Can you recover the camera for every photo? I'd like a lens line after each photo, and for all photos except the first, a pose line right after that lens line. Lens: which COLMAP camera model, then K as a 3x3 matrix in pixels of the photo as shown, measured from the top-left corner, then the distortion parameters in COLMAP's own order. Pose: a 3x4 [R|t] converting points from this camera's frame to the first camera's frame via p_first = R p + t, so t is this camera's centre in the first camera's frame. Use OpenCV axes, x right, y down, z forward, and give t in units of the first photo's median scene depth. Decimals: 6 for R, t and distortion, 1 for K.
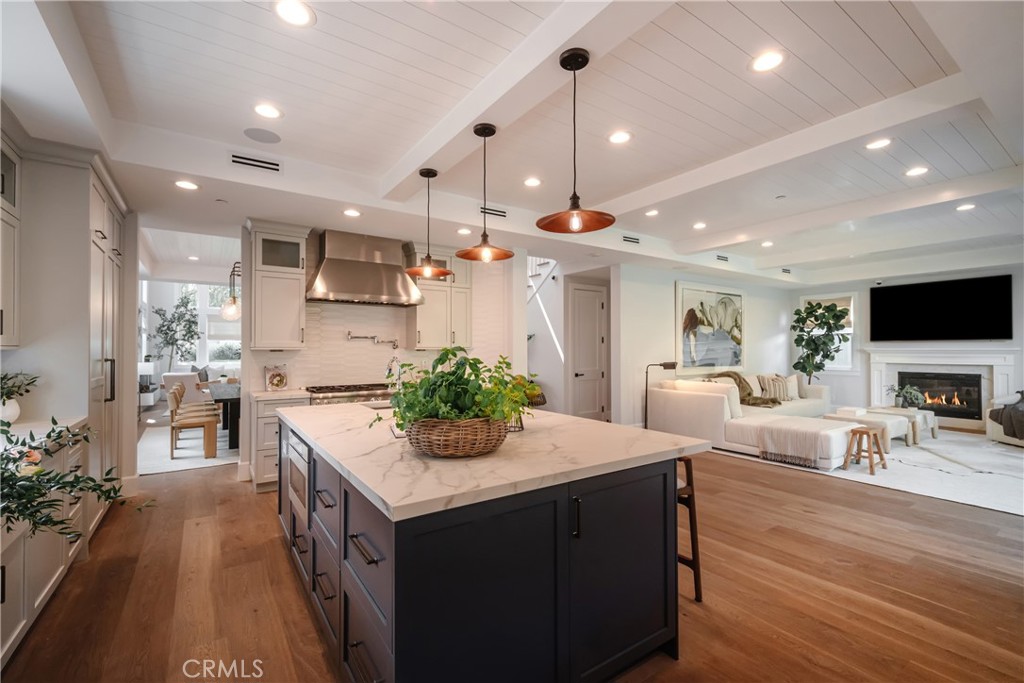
lens RADIAL K [[450.6, 0, 512.0], [0, 450.6, 341.5], [0, 0, 1]] dist [-0.000074, -0.000062]
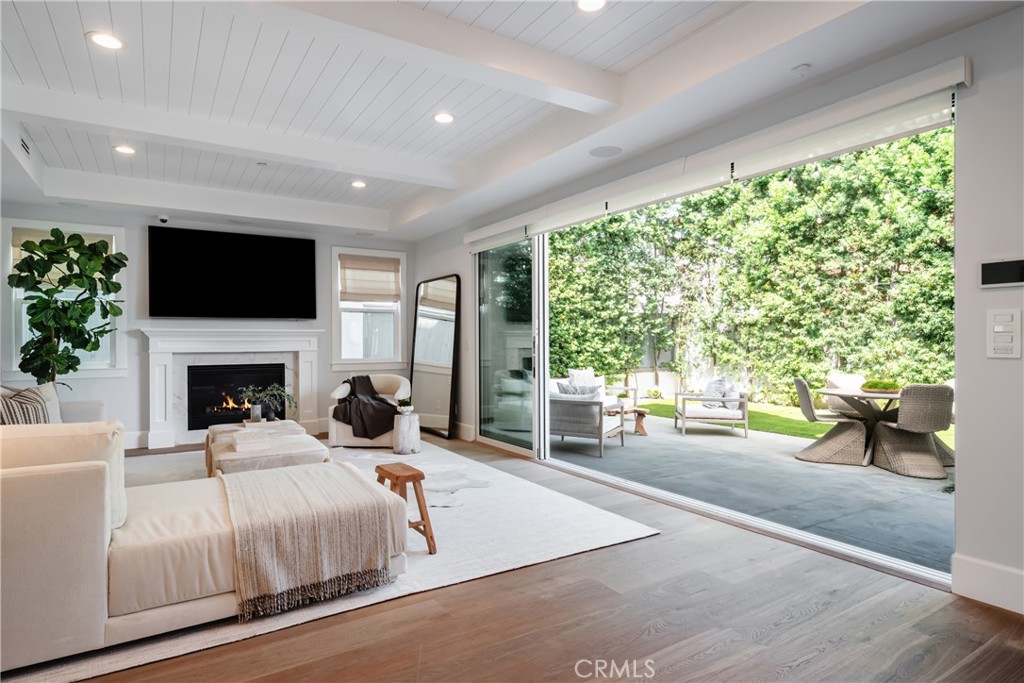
lens RADIAL K [[564.4, 0, 512.0], [0, 564.4, 341.5], [0, 0, 1]] dist [0.001137, 0.000163]
pose [[0.030726, -0.003205, 0.999523, 0.075188], [-0.015188, 0.999878, 0.003673, 0.022587], [-0.999412, -0.015294, 0.030674, 0.509717]]
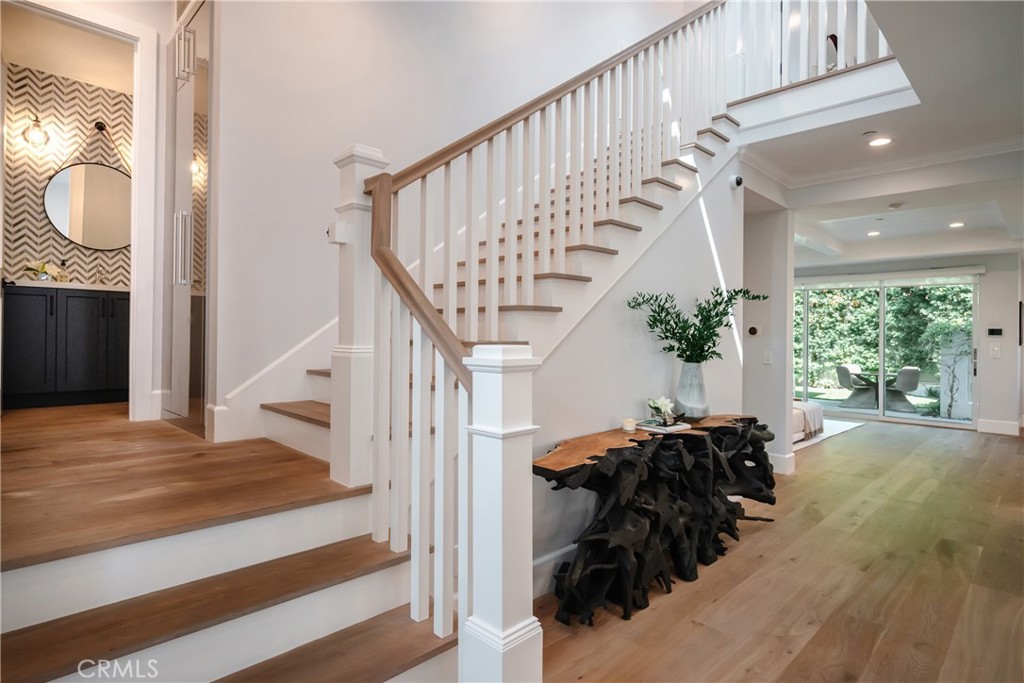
lens RADIAL K [[523.3, 0, 512.0], [0, 523.3, 341.5], [0, 0, 1]] dist [-0.028352, -0.000248]
pose [[-0.162335, -0.015005, 0.986622, -0.367450], [-0.032737, 0.999416, 0.009813, 0.019254], [-0.986193, -0.030706, -0.162731, 1.242170]]
